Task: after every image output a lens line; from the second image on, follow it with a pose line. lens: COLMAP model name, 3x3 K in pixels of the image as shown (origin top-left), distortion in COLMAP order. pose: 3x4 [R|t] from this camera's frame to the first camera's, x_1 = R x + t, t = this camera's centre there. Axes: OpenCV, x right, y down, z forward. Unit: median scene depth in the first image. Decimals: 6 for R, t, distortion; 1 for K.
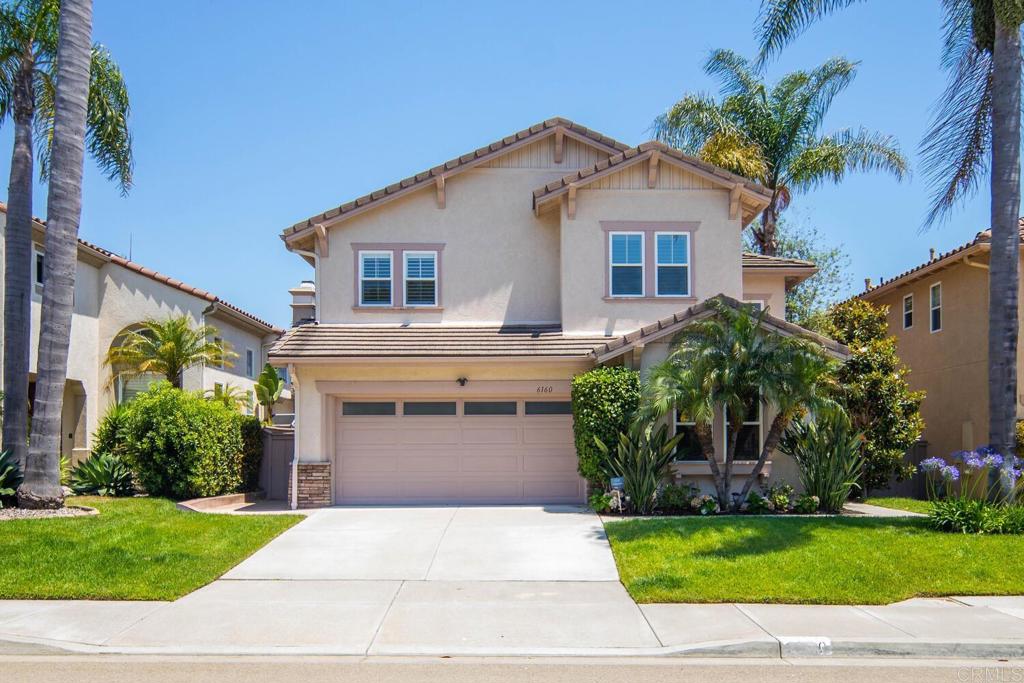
lens RADIAL K [[875.0, 0, 561.3], [0, 875.0, 445.5], [0, 0, 1]] dist [-0.000522, 0.004561]
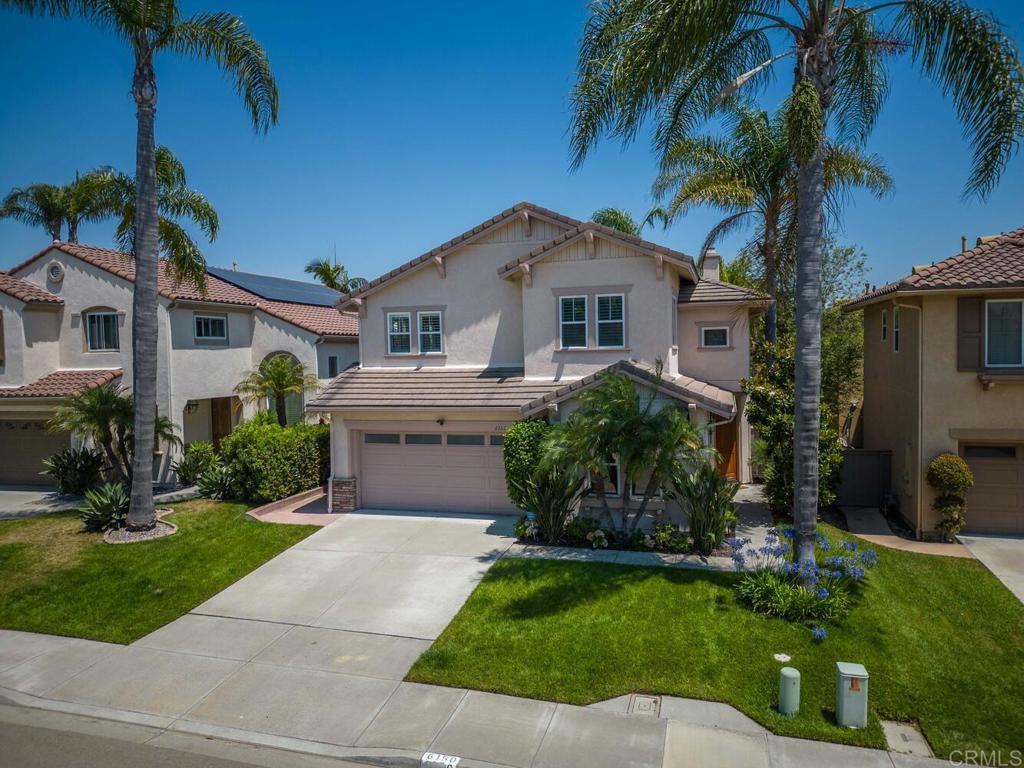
lens RADIAL K [[715.5, 0, 512.0], [0, 715.5, 384.0], [0, 0, 1]] dist [0.081550, -0.088961]
pose [[0.951246, -0.003734, -0.308410, 0.307386], [0.018264, 0.998854, 0.044239, -0.167627], [0.307891, -0.047715, 0.950224, 0.005953]]
